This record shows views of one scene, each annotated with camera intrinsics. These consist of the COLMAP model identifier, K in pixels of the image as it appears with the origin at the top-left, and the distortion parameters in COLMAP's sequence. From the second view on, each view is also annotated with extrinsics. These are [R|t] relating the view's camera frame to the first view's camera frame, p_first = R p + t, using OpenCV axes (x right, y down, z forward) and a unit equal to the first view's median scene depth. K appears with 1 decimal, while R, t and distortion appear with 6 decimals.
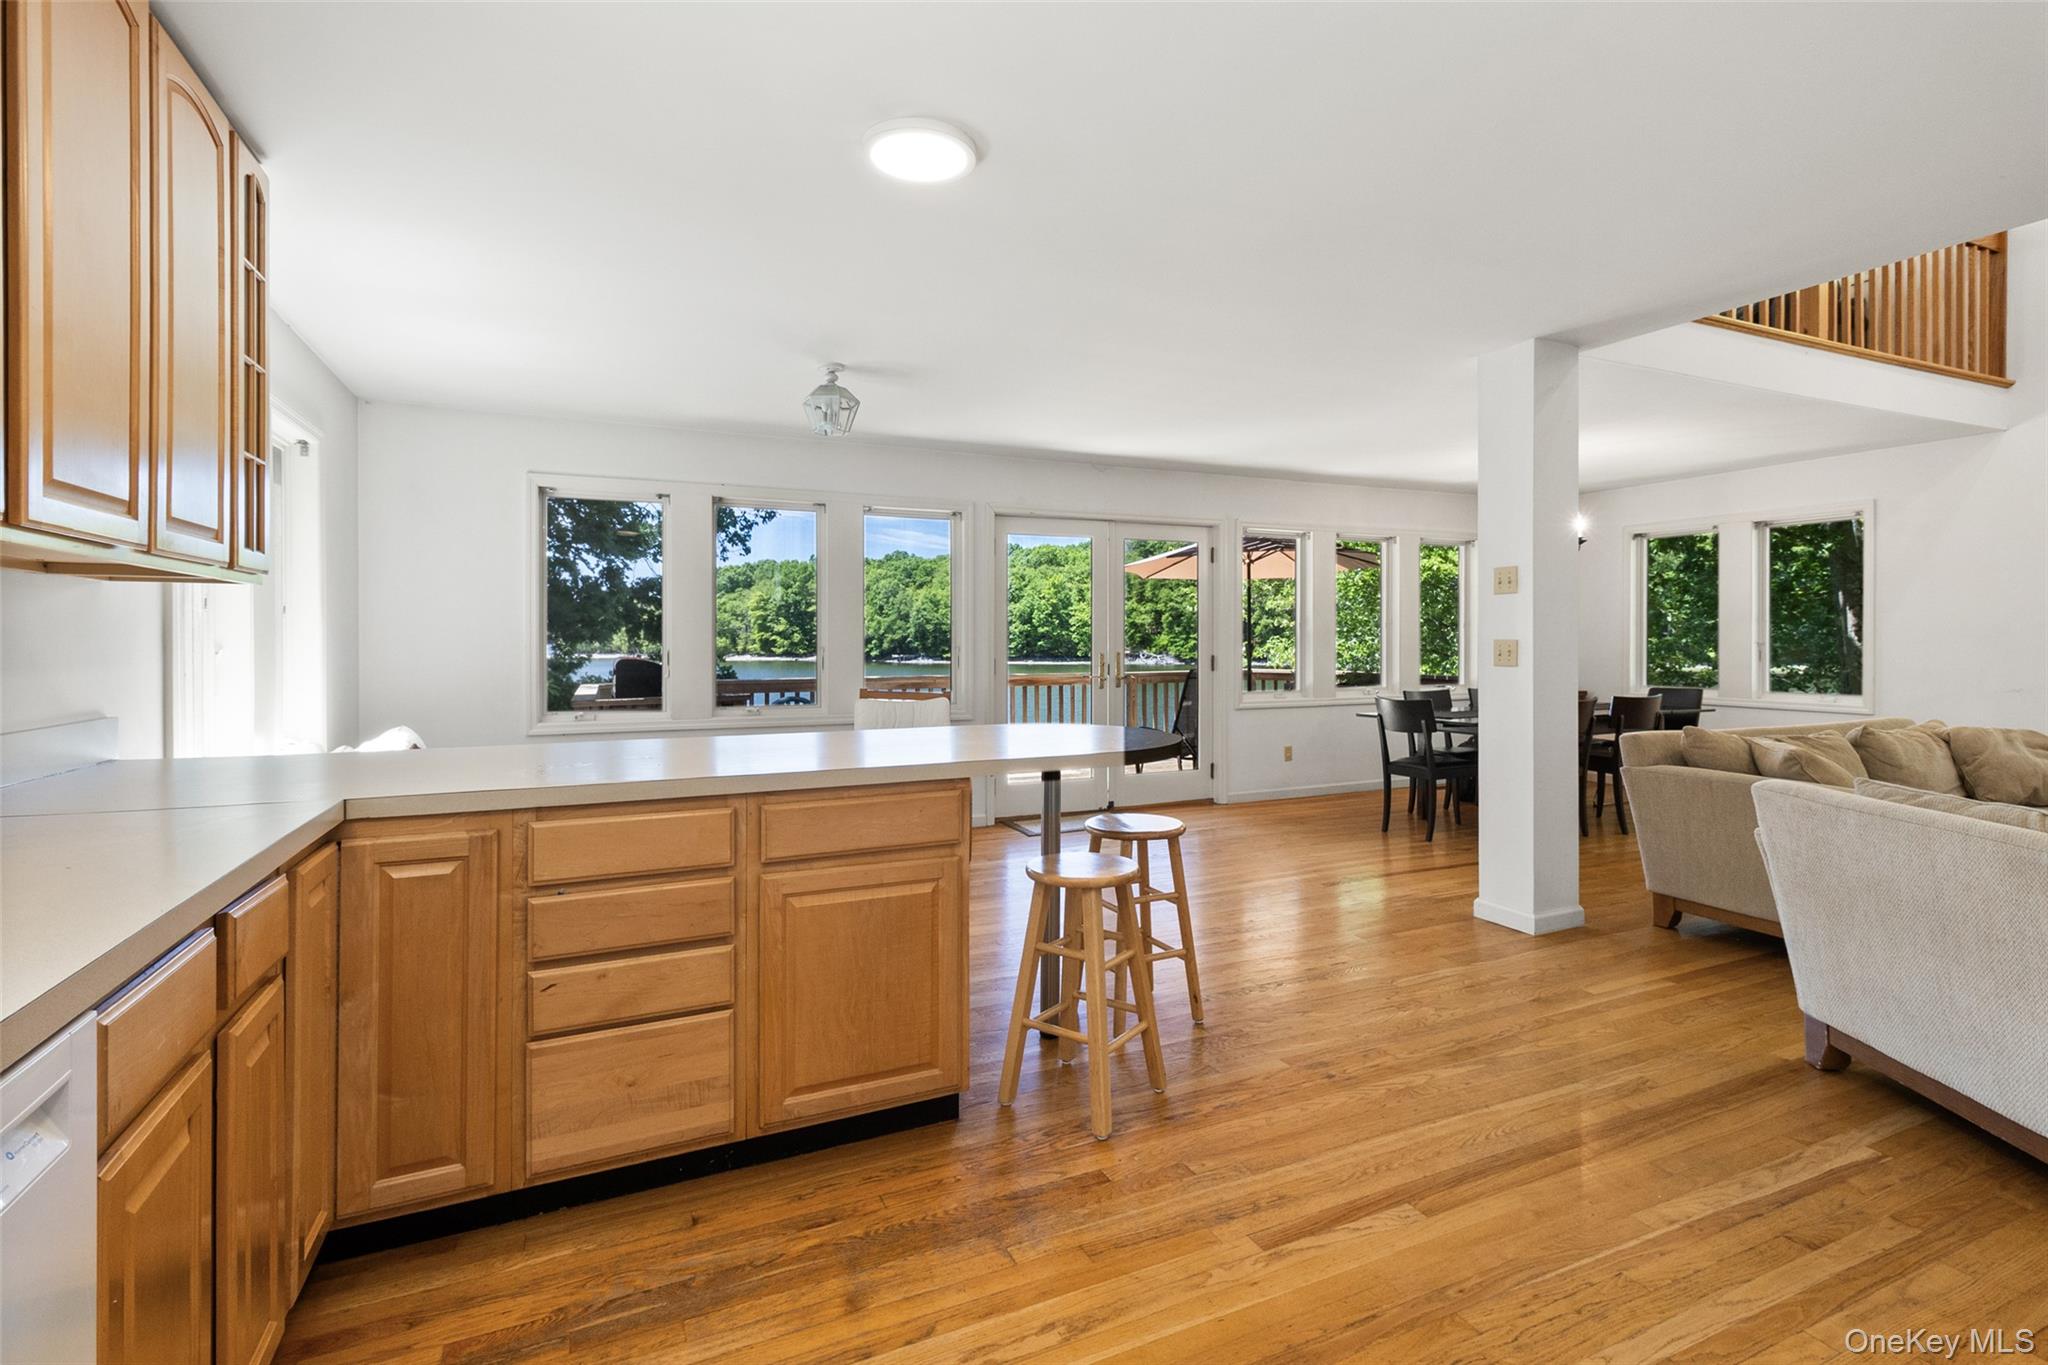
lens RADIAL K [[956.2, 0, 1035.4], [0, 956.2, 645.8], [0, 0, 1]] dist [0.006878, -0.000903]
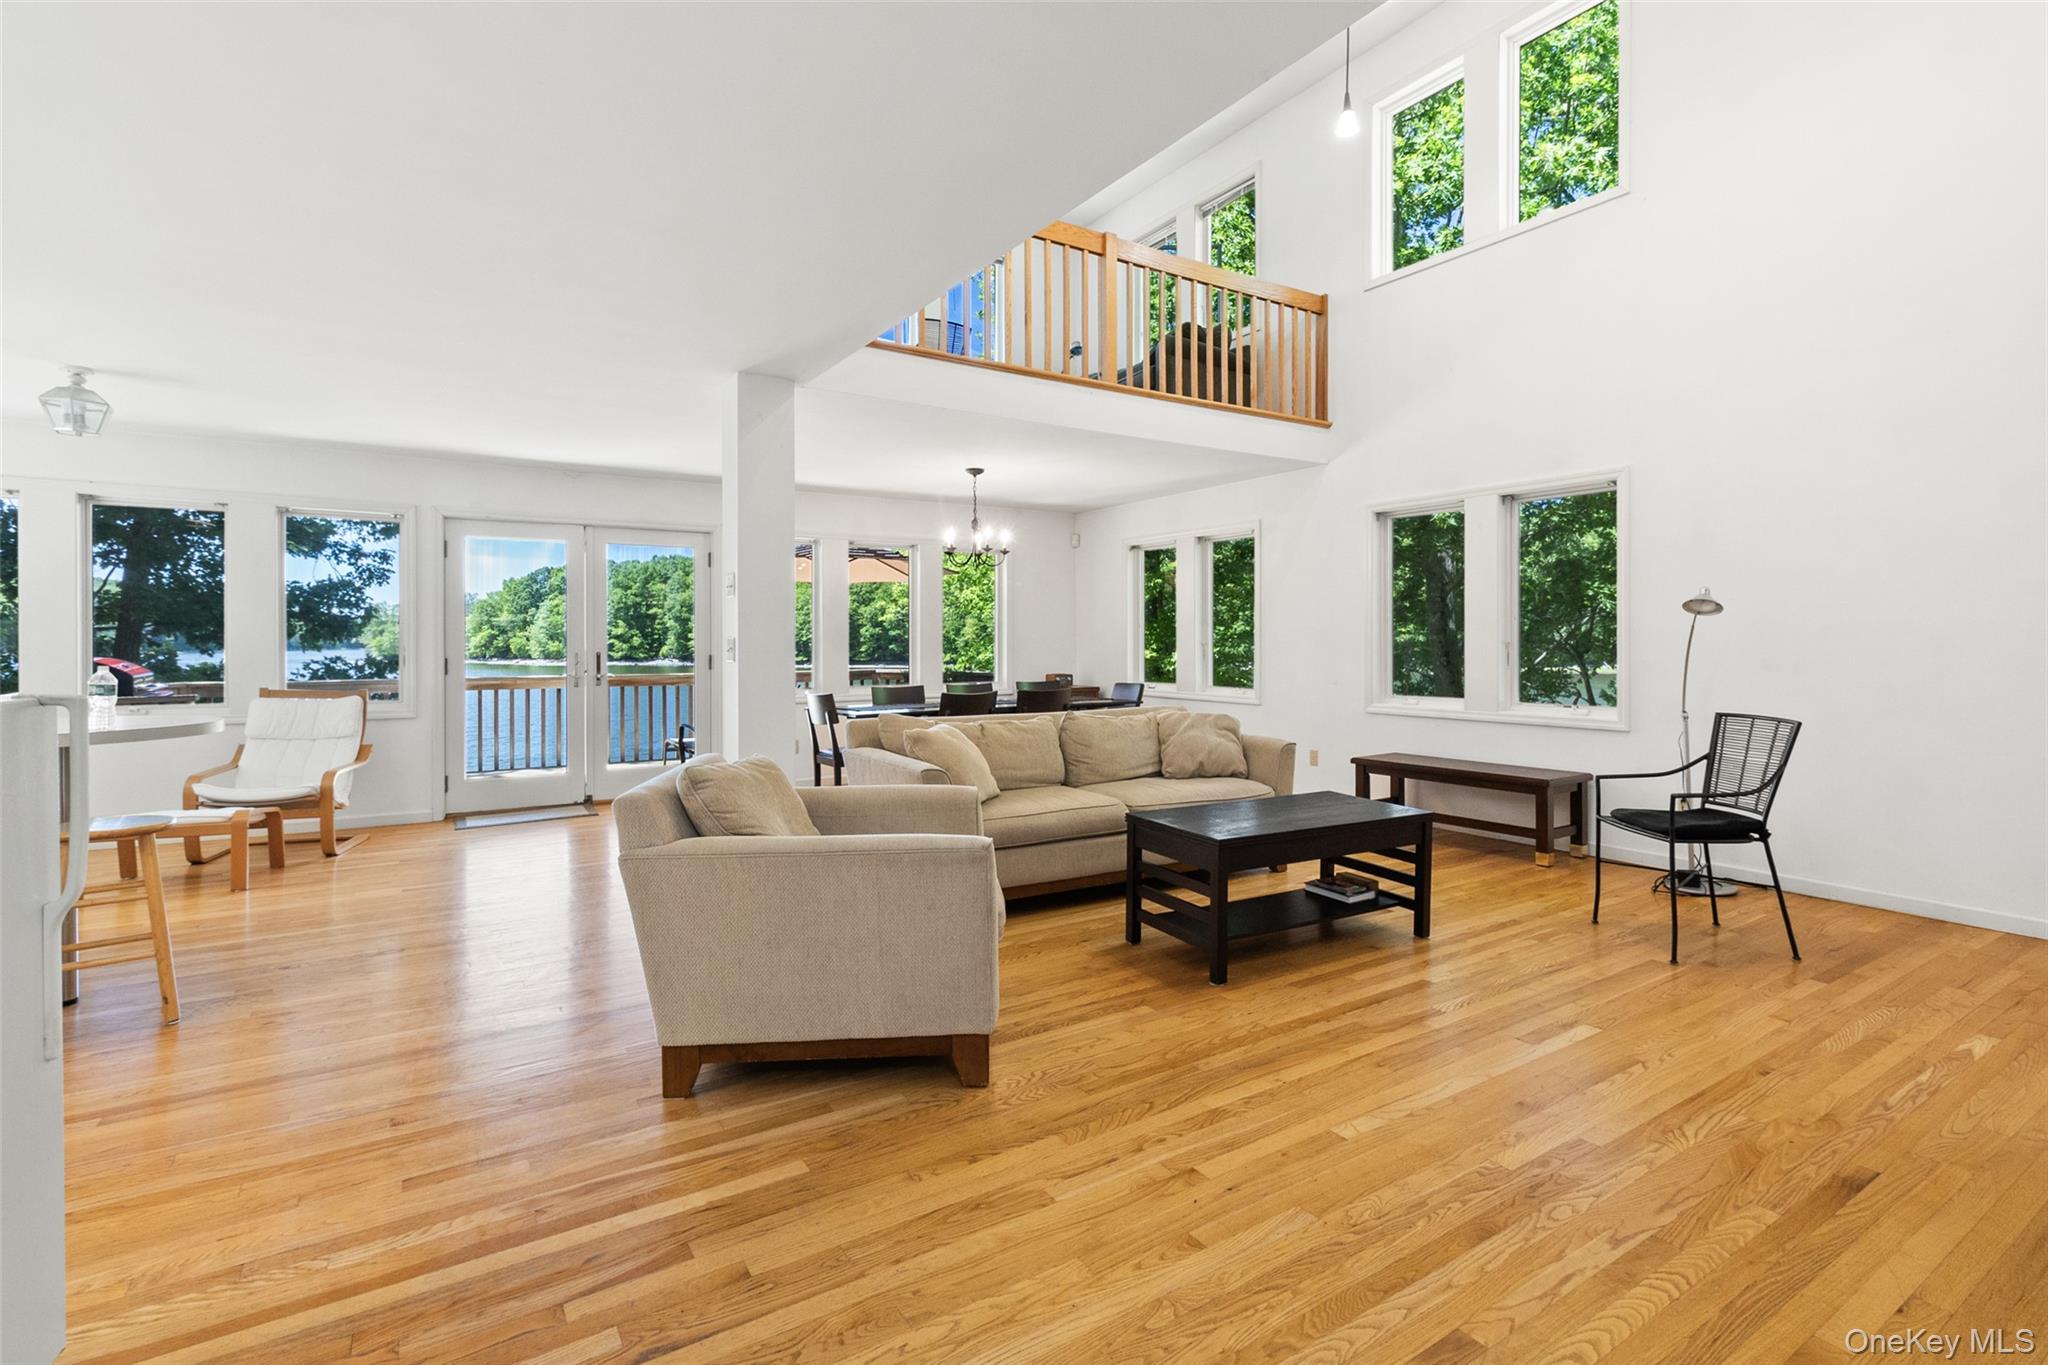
lens RADIAL K [[950.0, 0, 1030.9], [0, 950.0, 652.1], [0, 0, 1]] dist [0.005266, -0.000039]
pose [[0.989904, -0.001233, 0.141736, 0.383928], [0.000856, 0.999996, 0.002718, 0.003863], [-0.141739, -0.002569, 0.989901, -0.087965]]
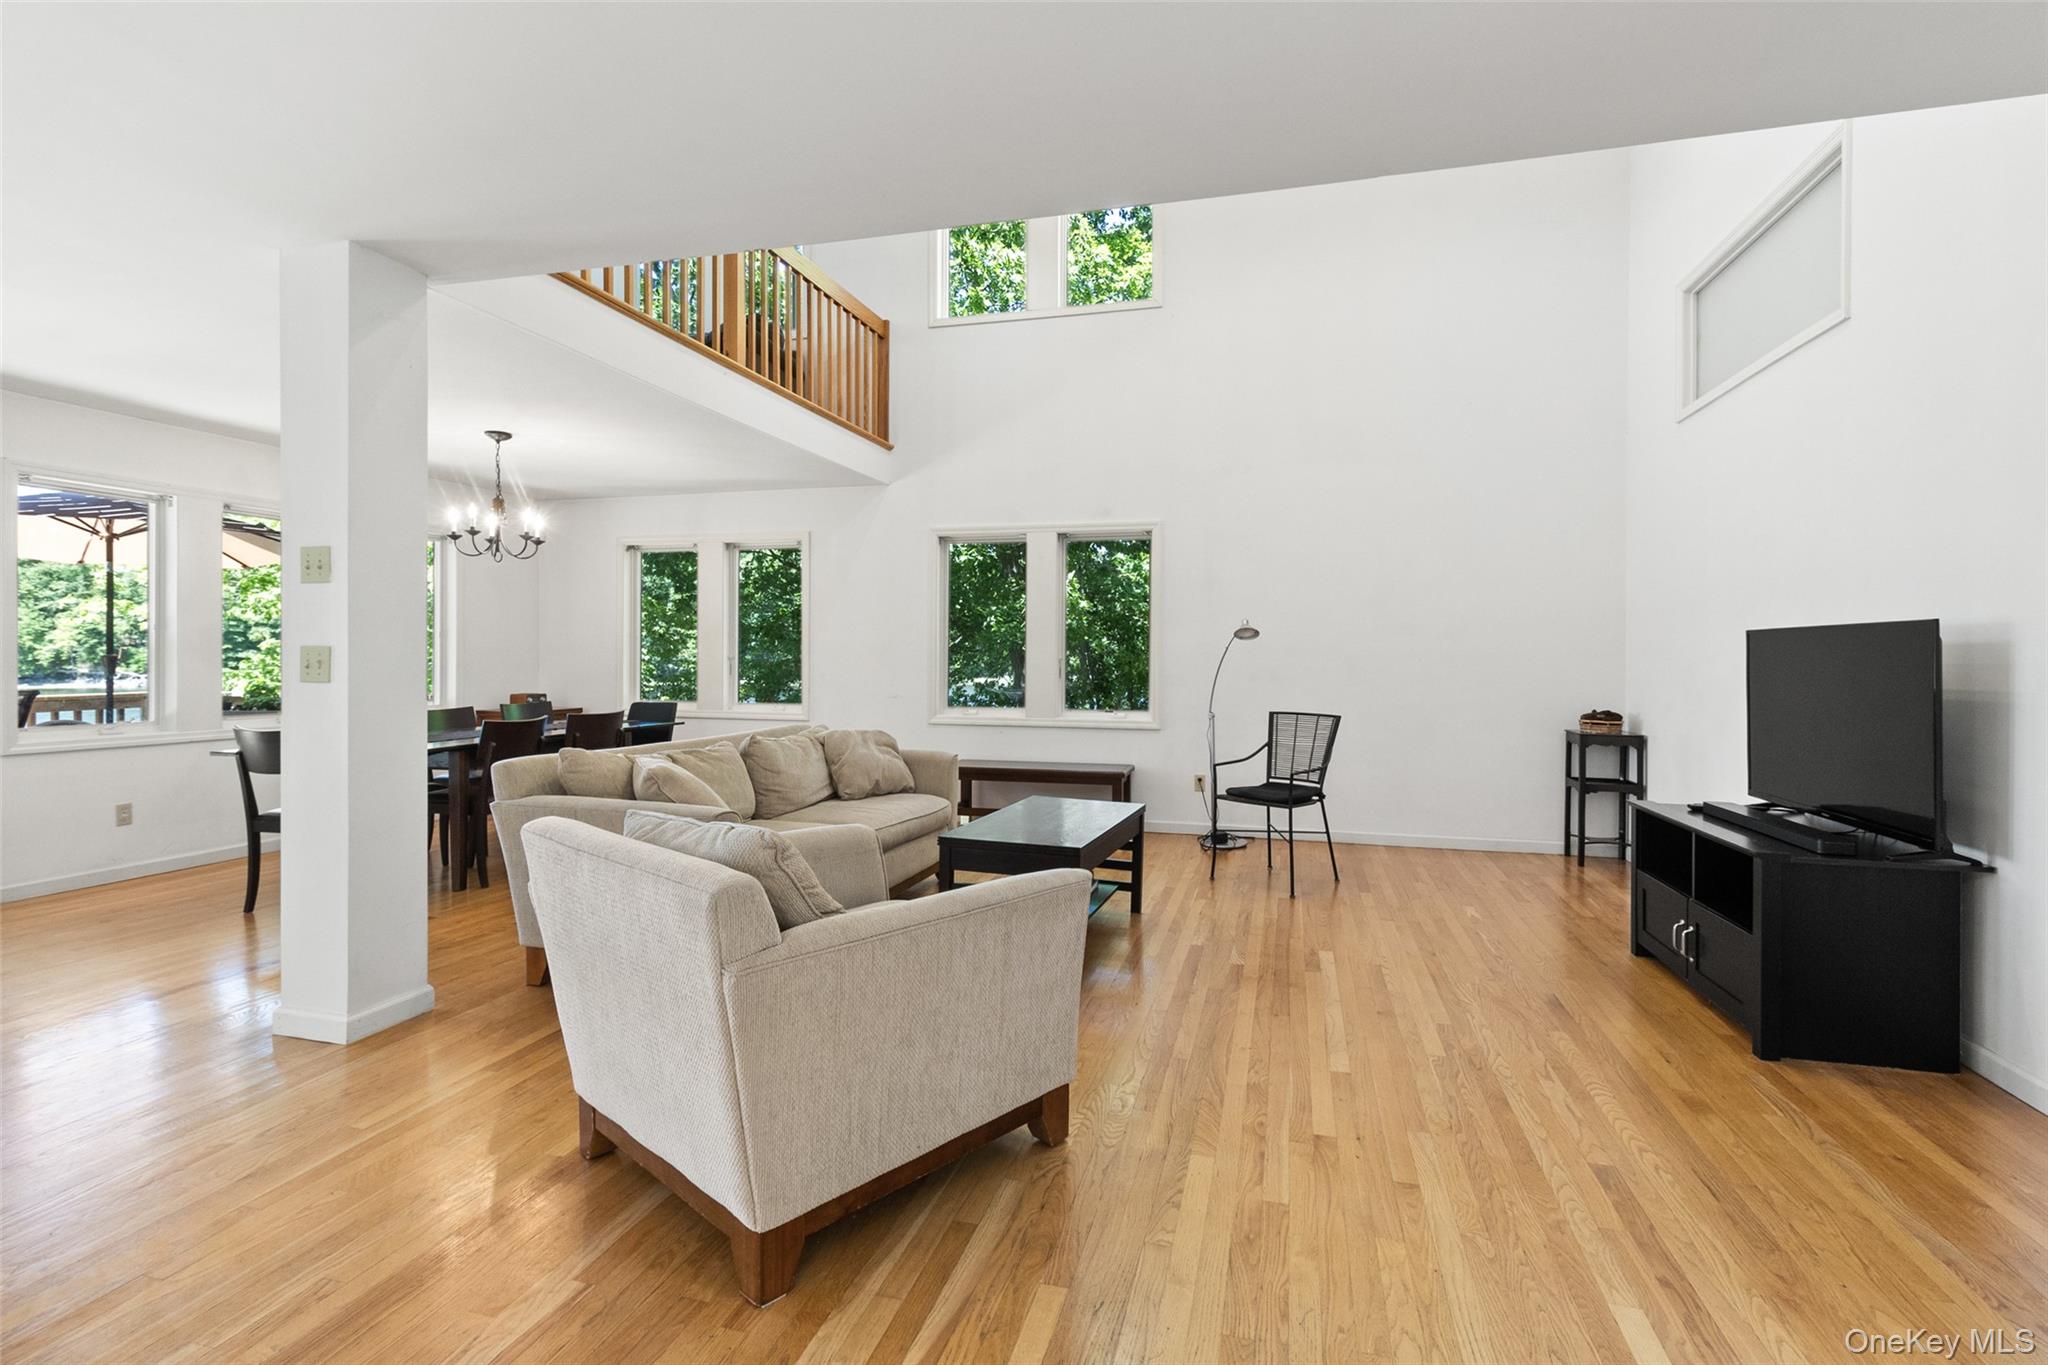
lens RADIAL K [[949.4, 0, 1039.4], [0, 949.4, 657.1], [0, 0, 1]] dist [0.004764, 0.000390]
pose [[0.637715, 0.007092, 0.770240, 0.159124], [-0.002059, 0.999970, -0.007502, 0.003712], [-0.770270, 0.003199, 0.637710, 0.063595]]
